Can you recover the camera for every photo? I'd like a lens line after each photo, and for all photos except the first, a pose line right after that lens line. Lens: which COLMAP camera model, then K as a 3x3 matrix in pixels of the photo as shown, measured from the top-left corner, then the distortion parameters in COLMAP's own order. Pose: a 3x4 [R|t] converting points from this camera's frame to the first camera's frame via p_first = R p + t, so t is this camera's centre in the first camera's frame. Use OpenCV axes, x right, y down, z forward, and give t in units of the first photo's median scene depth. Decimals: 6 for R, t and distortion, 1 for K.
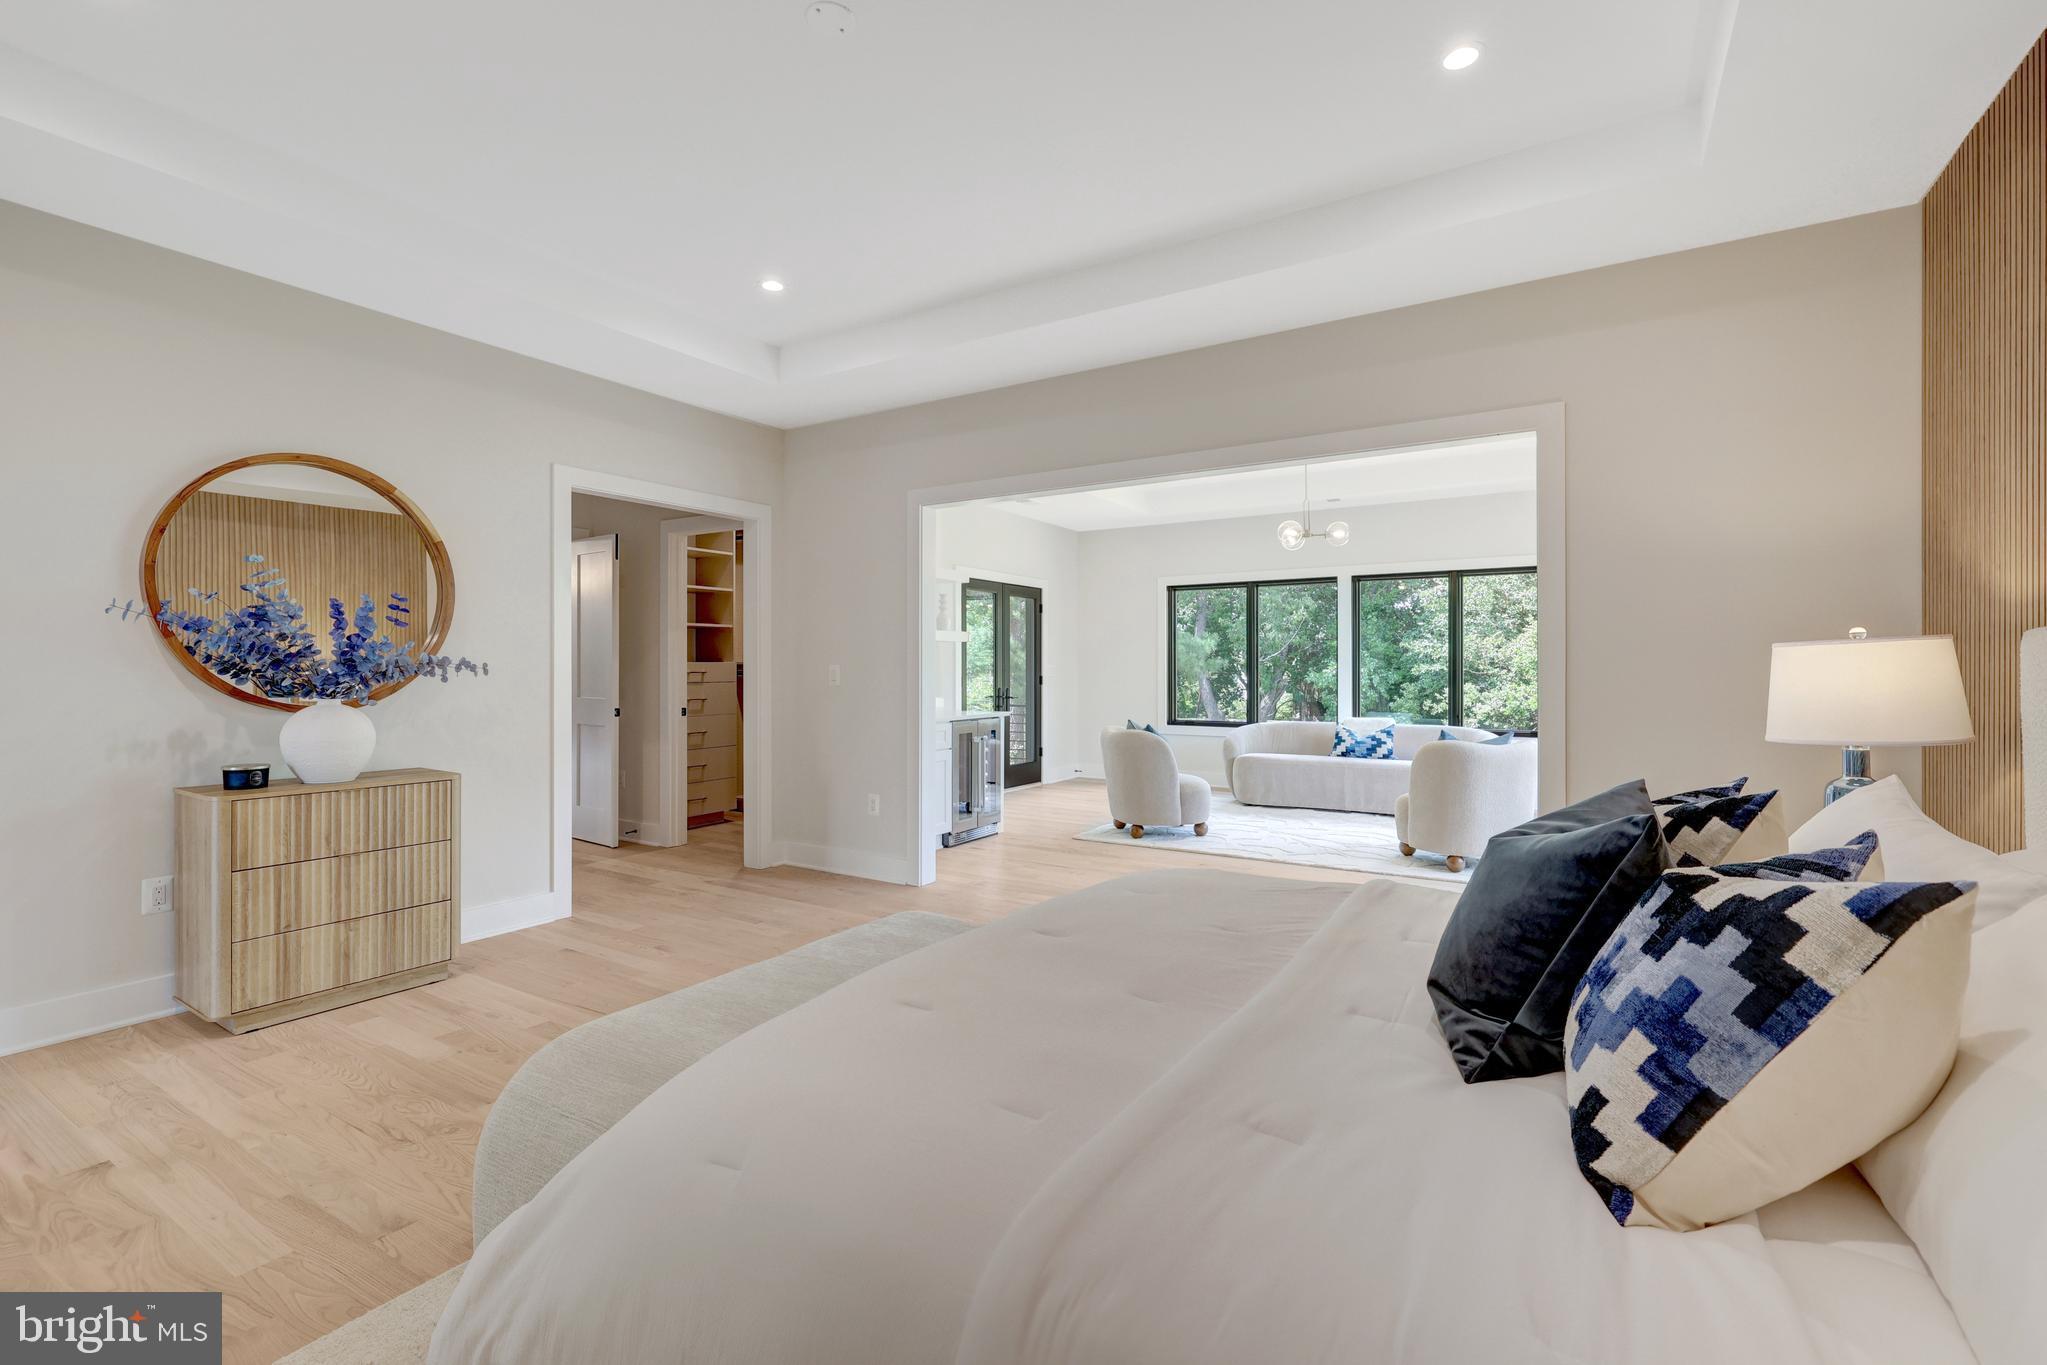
lens RADIAL K [[895.1, 0, 1023.5], [0, 895.1, 682.5], [0, 0, 1]] dist [0.001308, -0.000078]
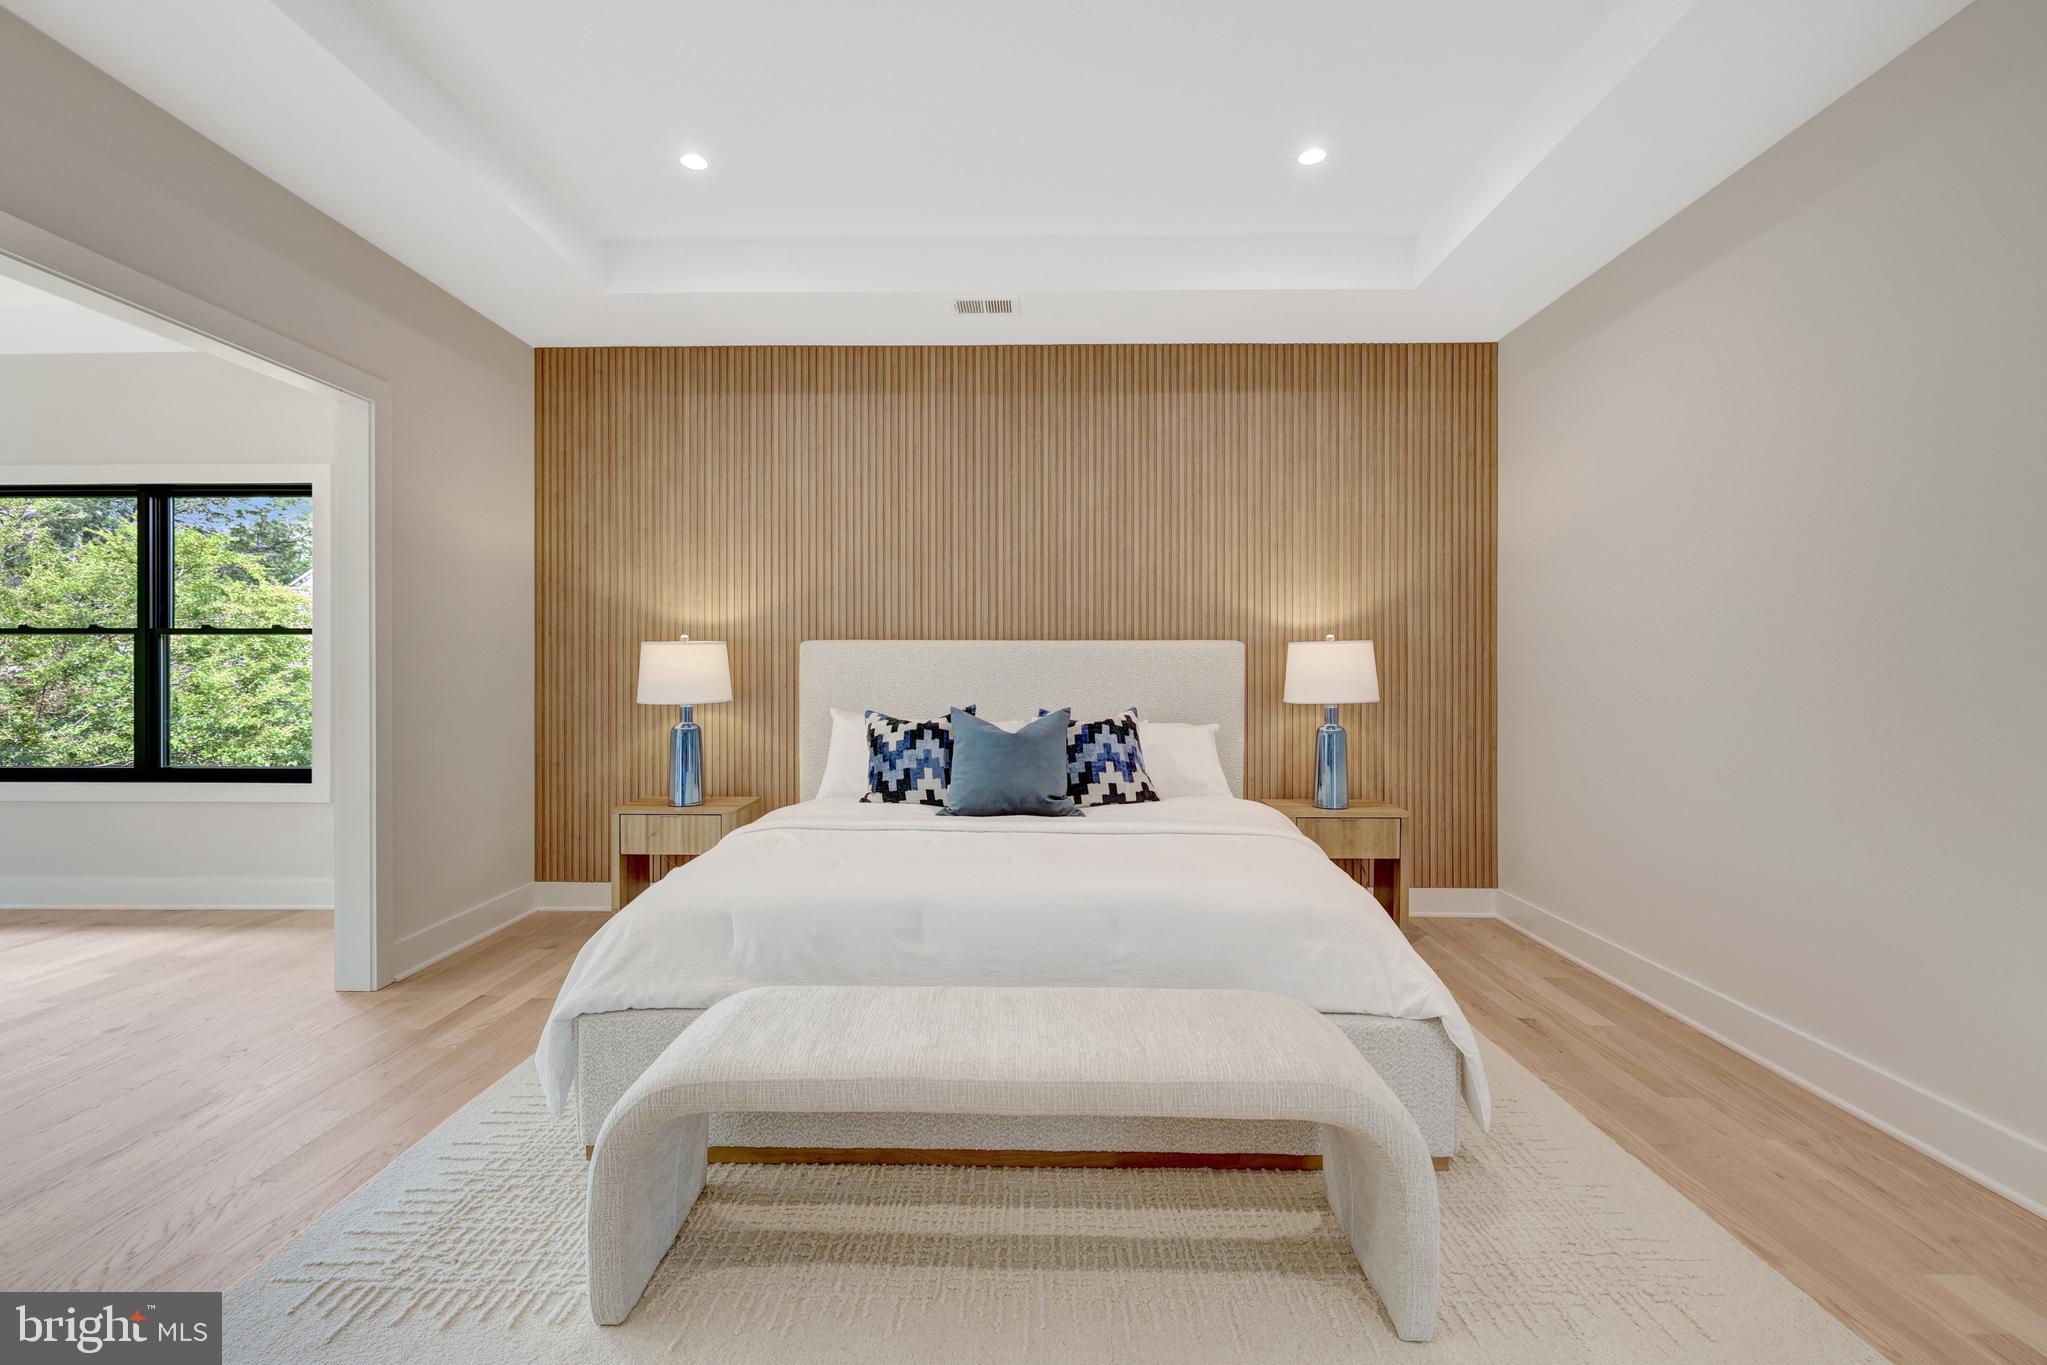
lens RADIAL K [[925.9, 0, 1019.5], [0, 925.9, 669.3], [0, 0, 1]] dist [0.001910, -0.000125]
pose [[-0.516500, 0.006056, 0.856266, -0.213621], [0.015794, 0.999872, 0.002454, 0.000834], [-0.856141, 0.014791, -0.516530, 0.445182]]
